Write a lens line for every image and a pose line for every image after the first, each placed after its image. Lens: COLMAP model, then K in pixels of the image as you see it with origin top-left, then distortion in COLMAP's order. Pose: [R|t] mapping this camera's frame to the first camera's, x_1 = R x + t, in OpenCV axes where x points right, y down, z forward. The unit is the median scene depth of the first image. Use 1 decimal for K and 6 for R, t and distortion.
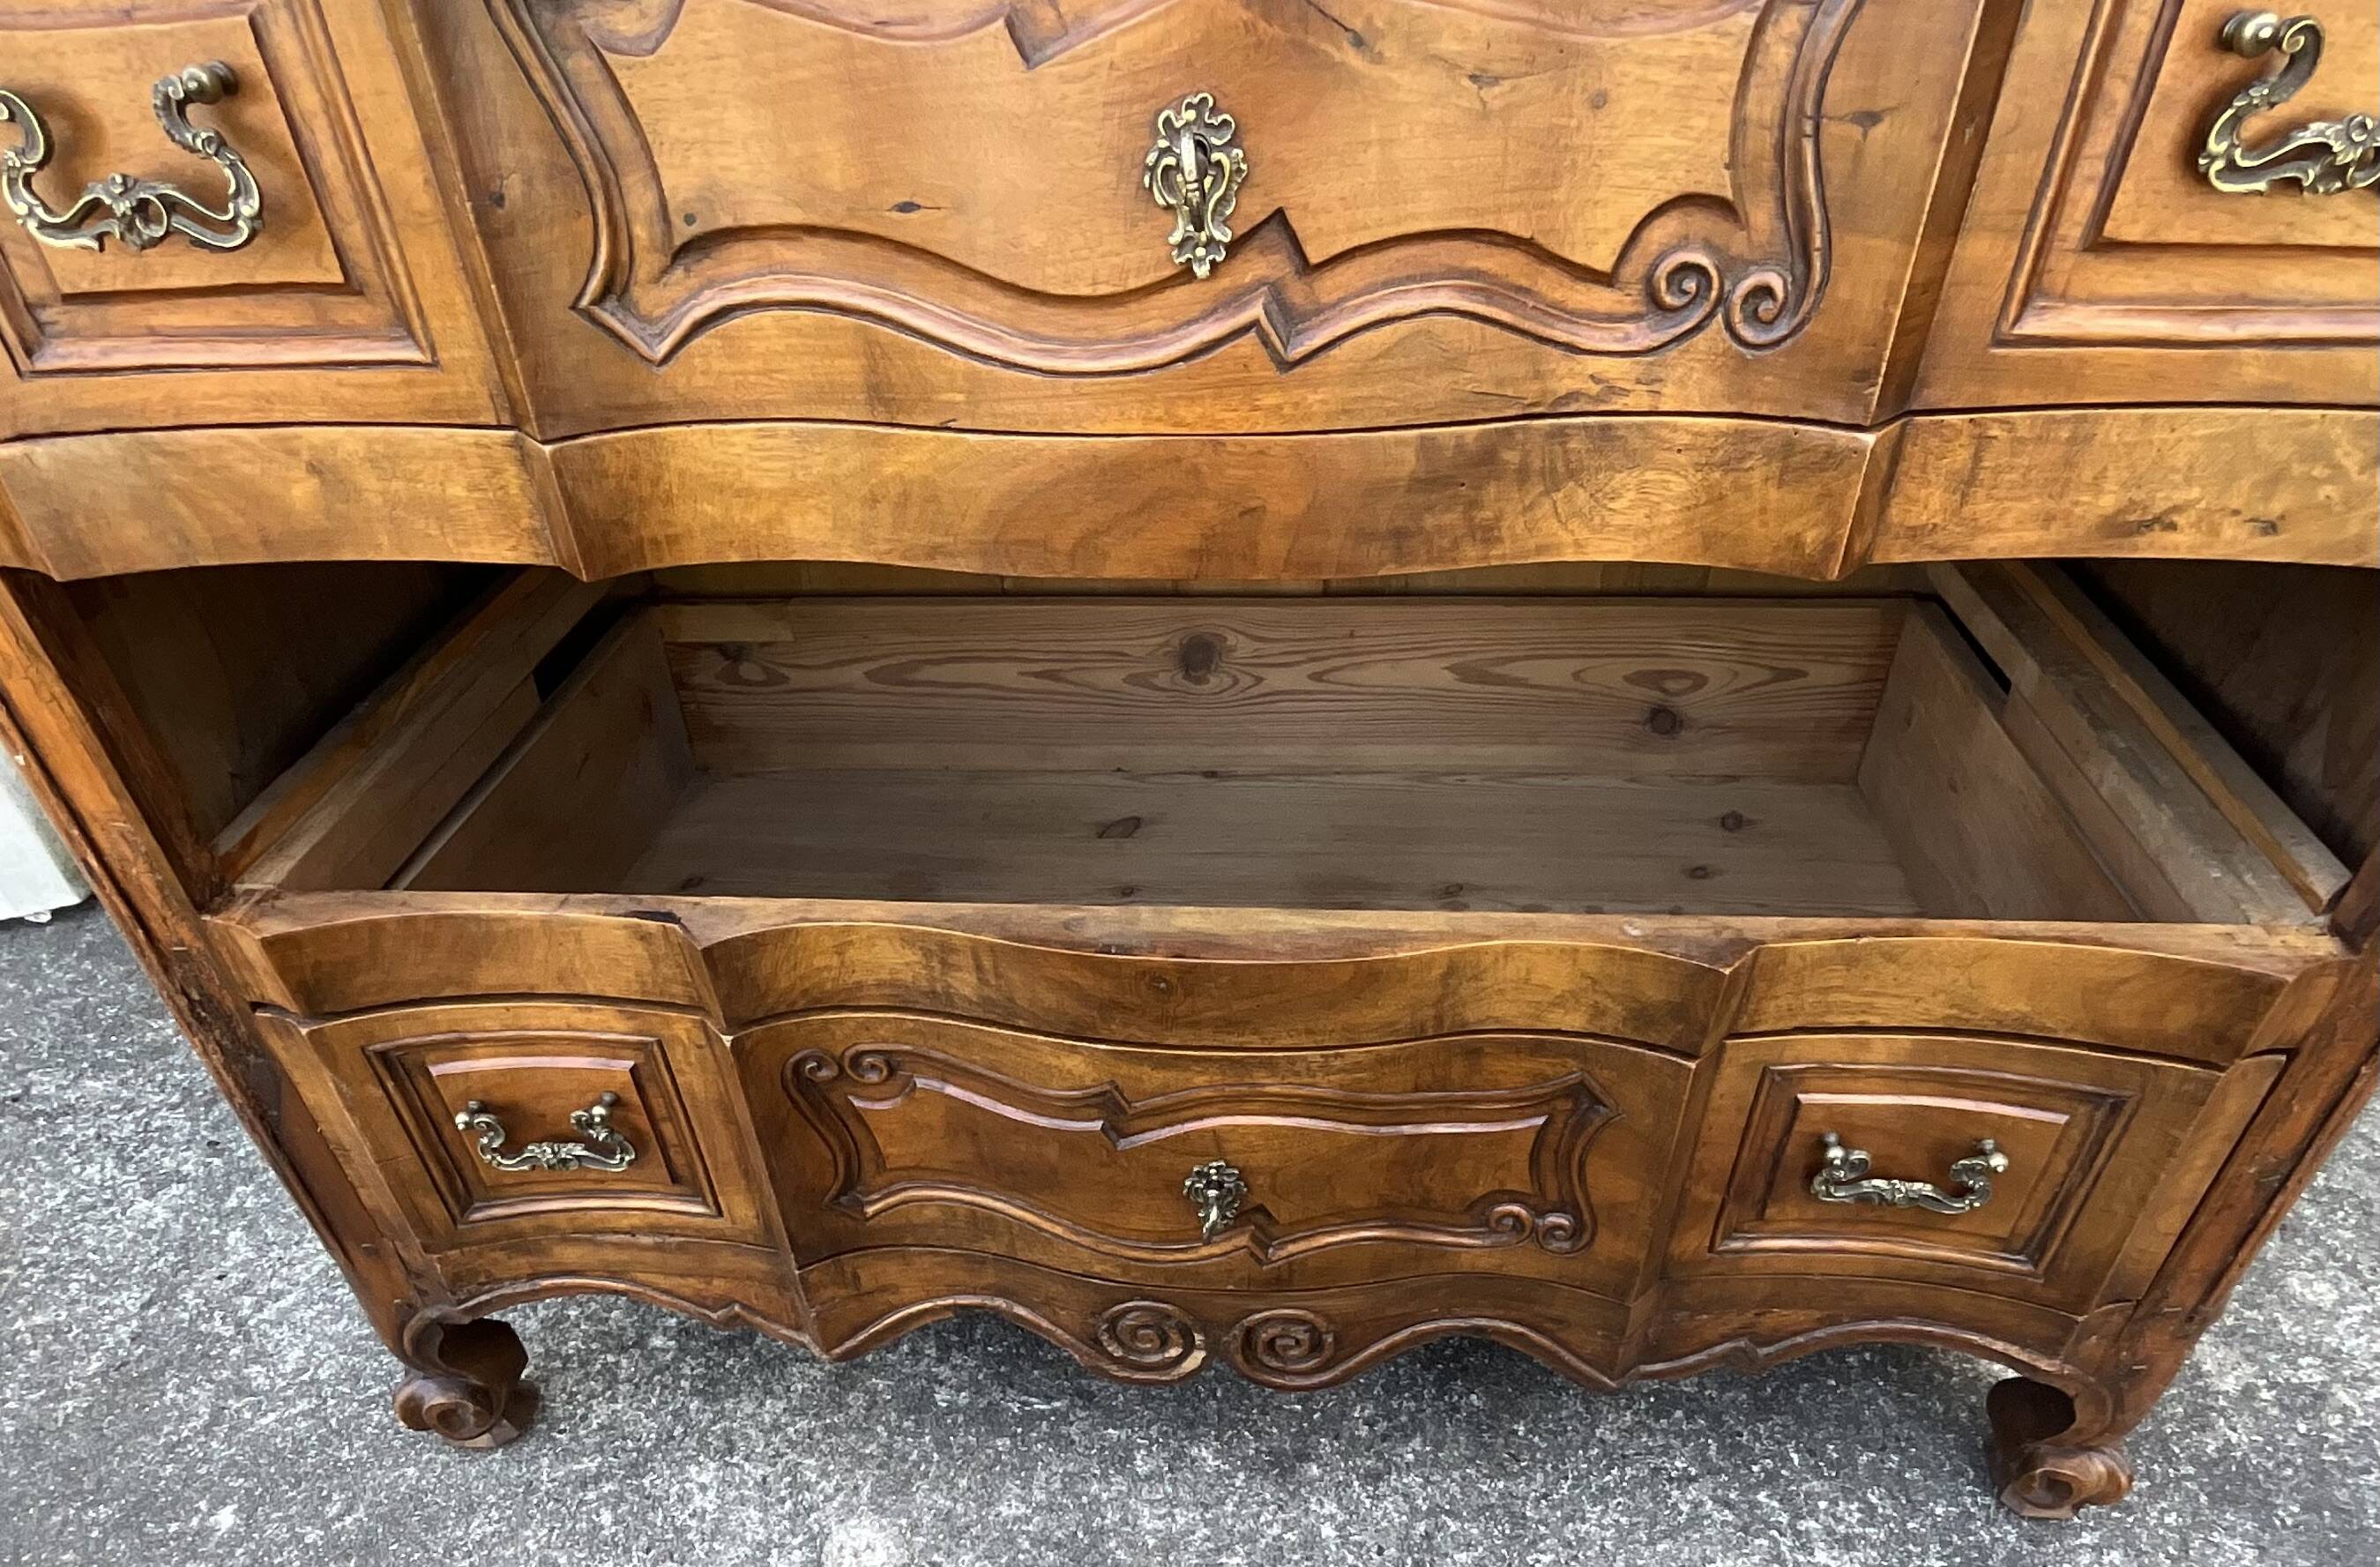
lens RADIAL K [[1436.2, 0, 1174.6], [0, 1436.2, 1108.5], [0, 0, 1]] dist [-0.008489, 0.003010]
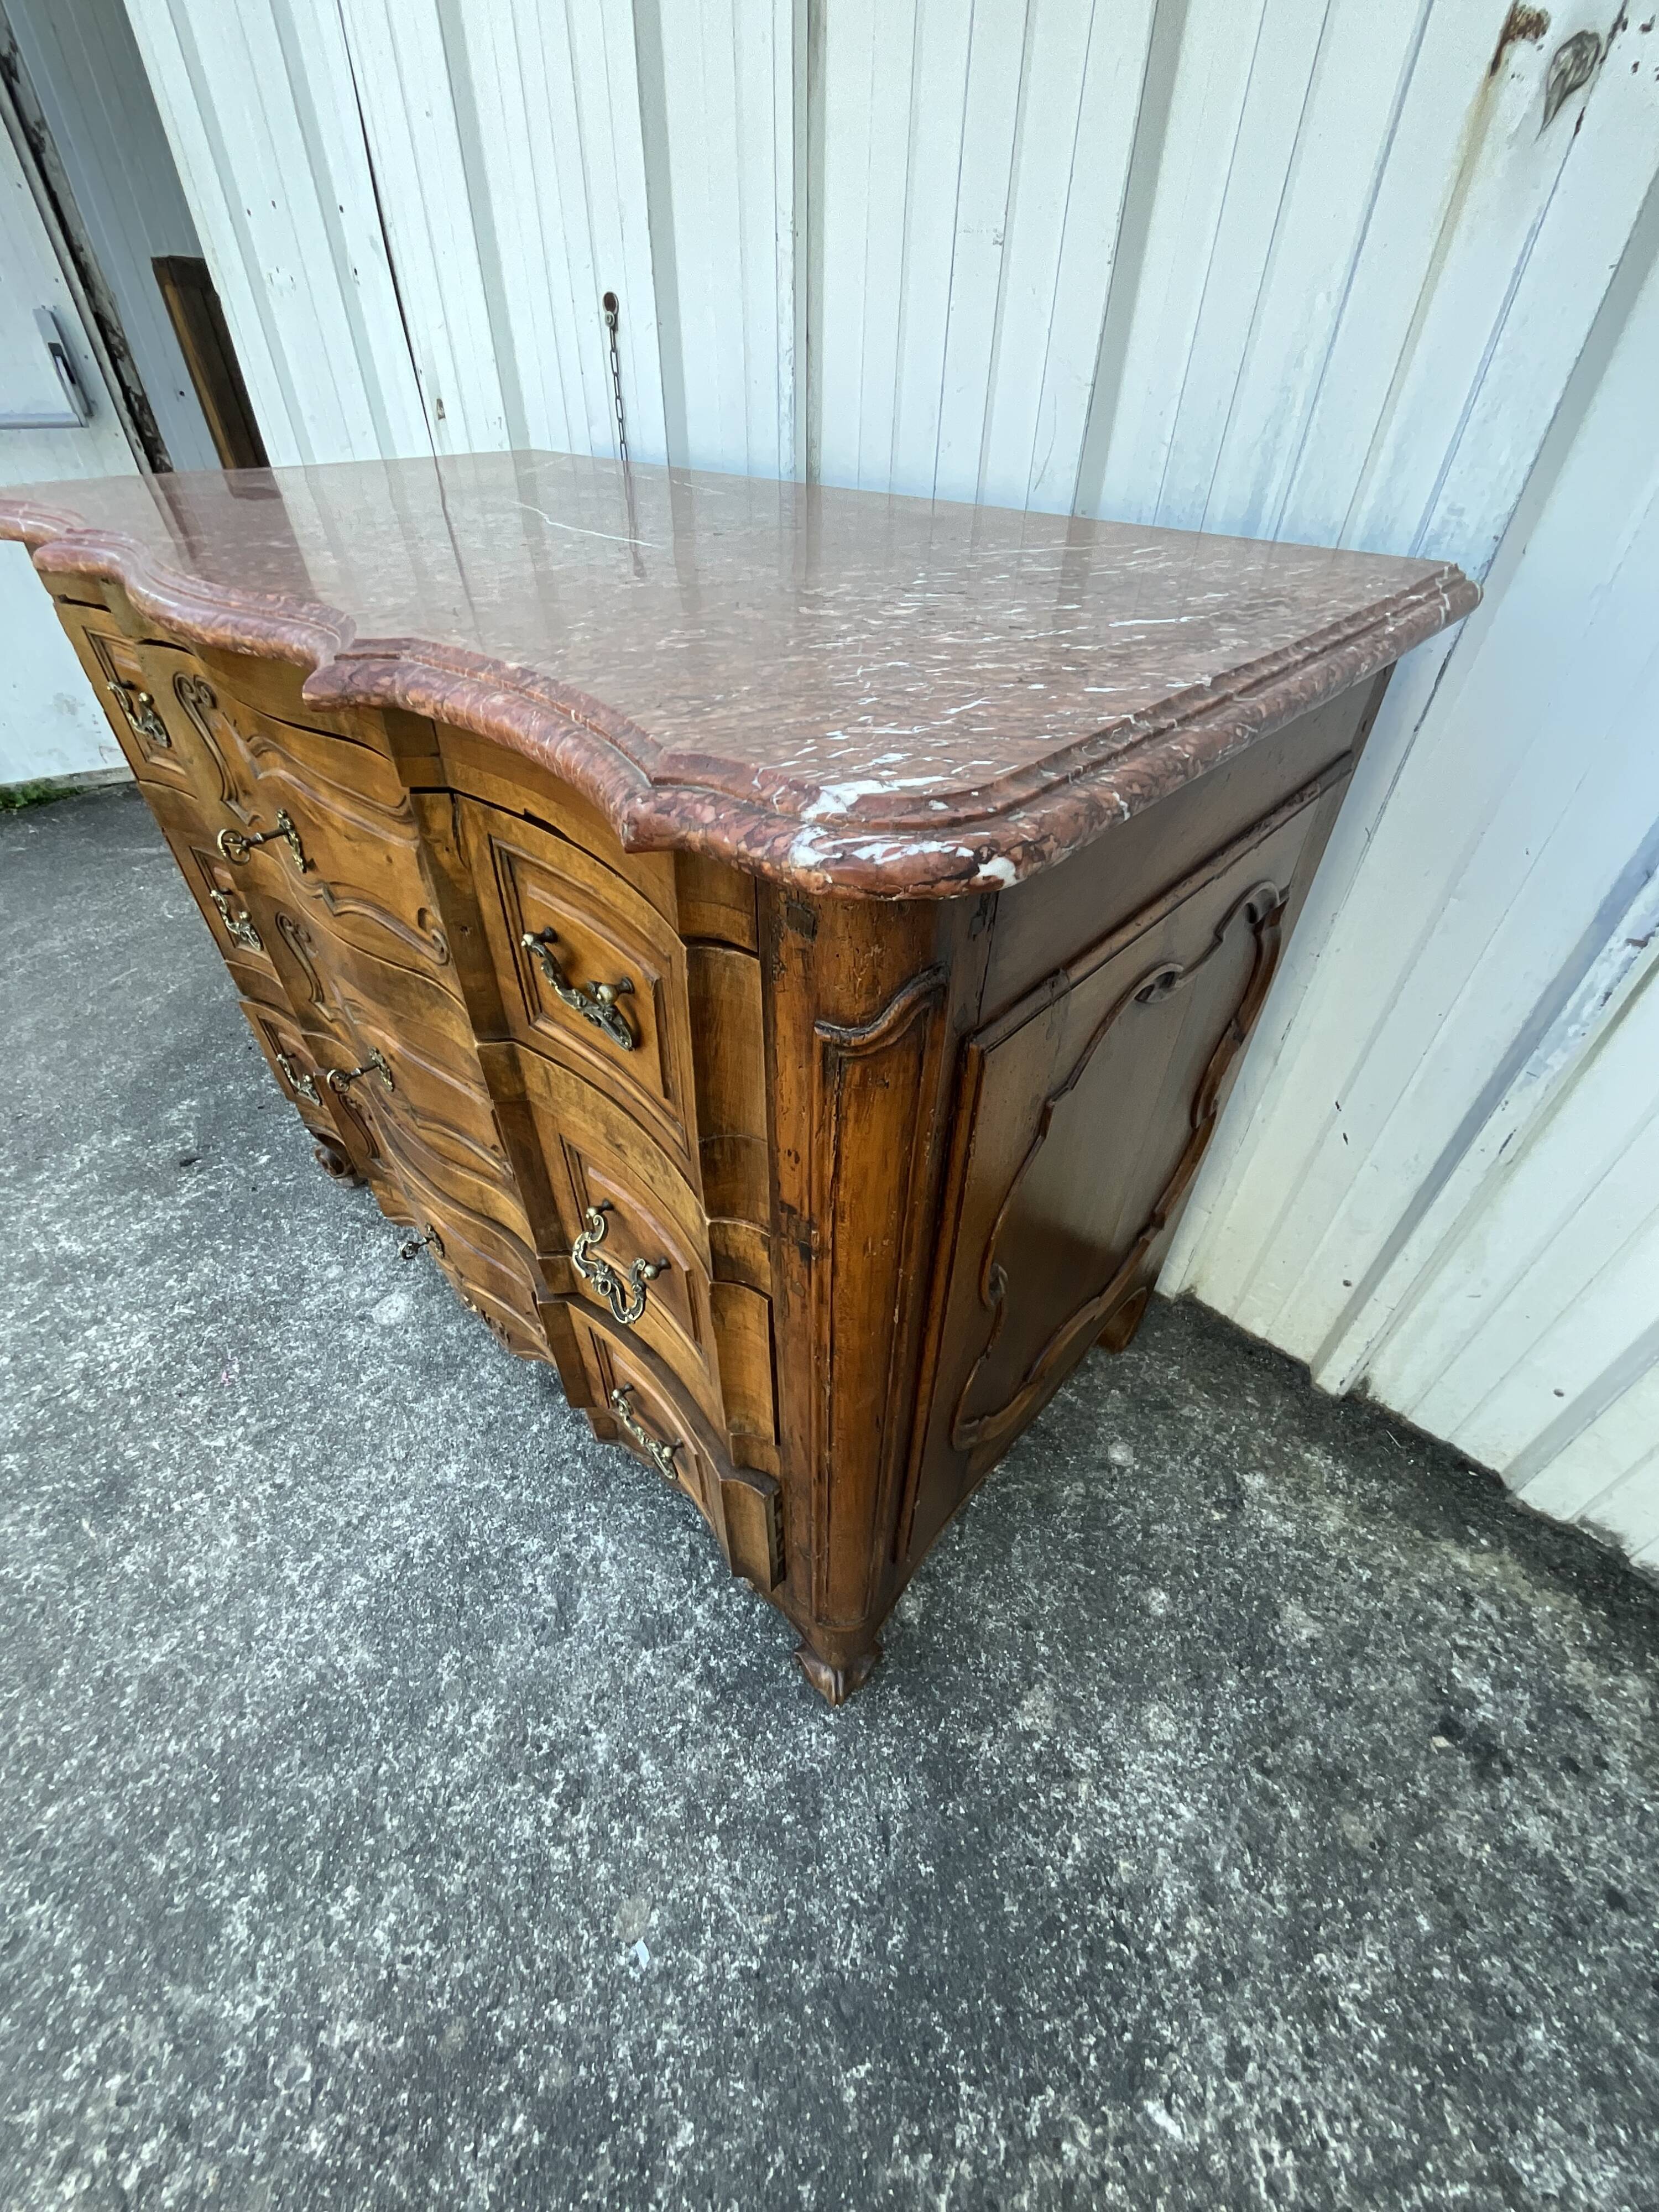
lens RADIAL K [[886.2, 0, 822.2], [0, 886.2, 1110.3], [0, 0, 1]] dist [0.006579, -0.004173]
pose [[0.784301, 0.434813, -0.442504, 0.825006], [-0.439205, 0.892921, 0.098949, -0.409639], [0.438145, 0.116744, 0.891291, 0.060732]]
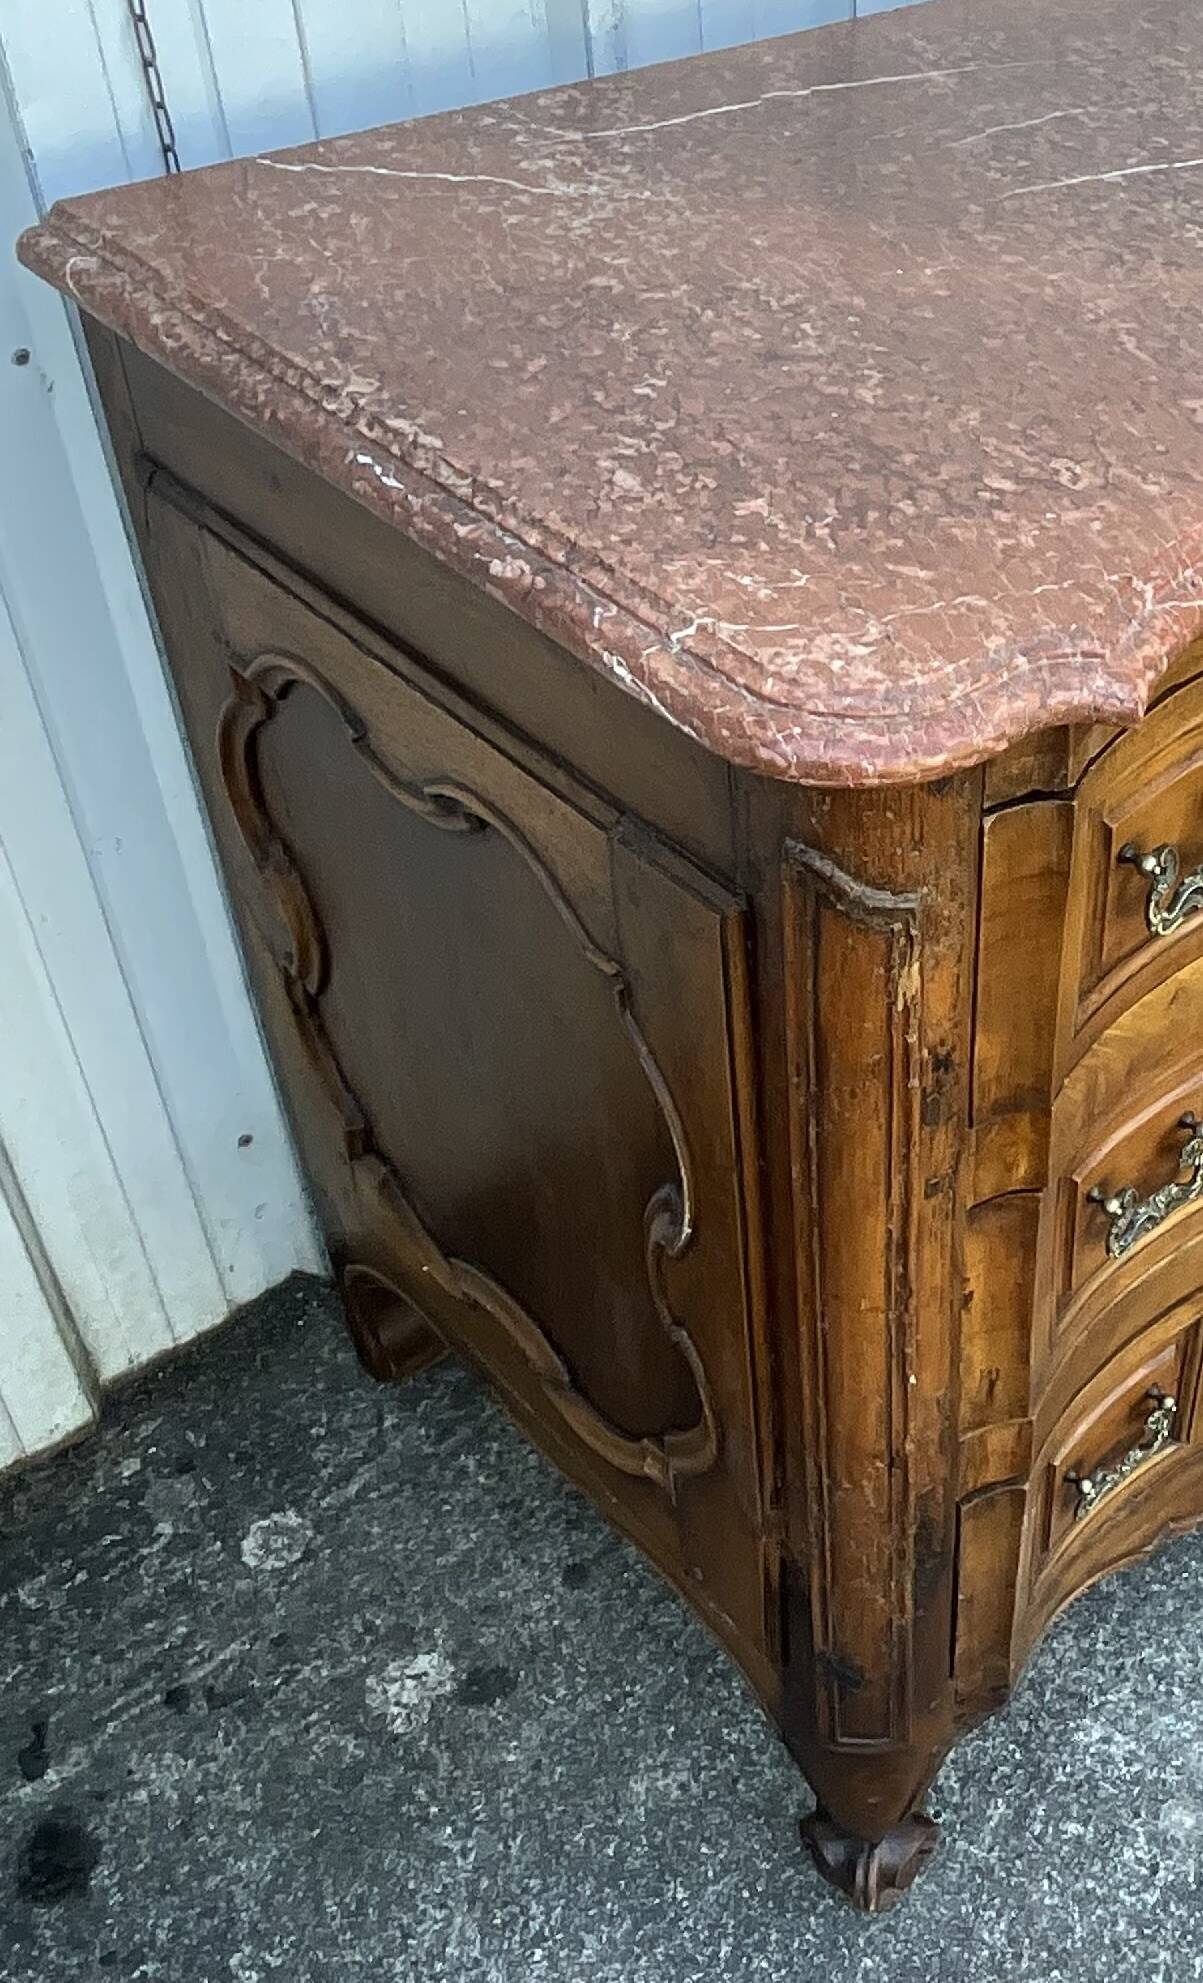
lens RADIAL K [[1979.9, 0, 977.2], [0, 1979.9, 852.8], [0, 0, 1]] dist [-0.012050, 0.000000]
pose [[0.666129, -0.416173, 0.618928, -1.121933], [0.454764, 0.884375, 0.105218, -0.532352], [-0.591153, 0.211377, 0.778368, -0.165432]]
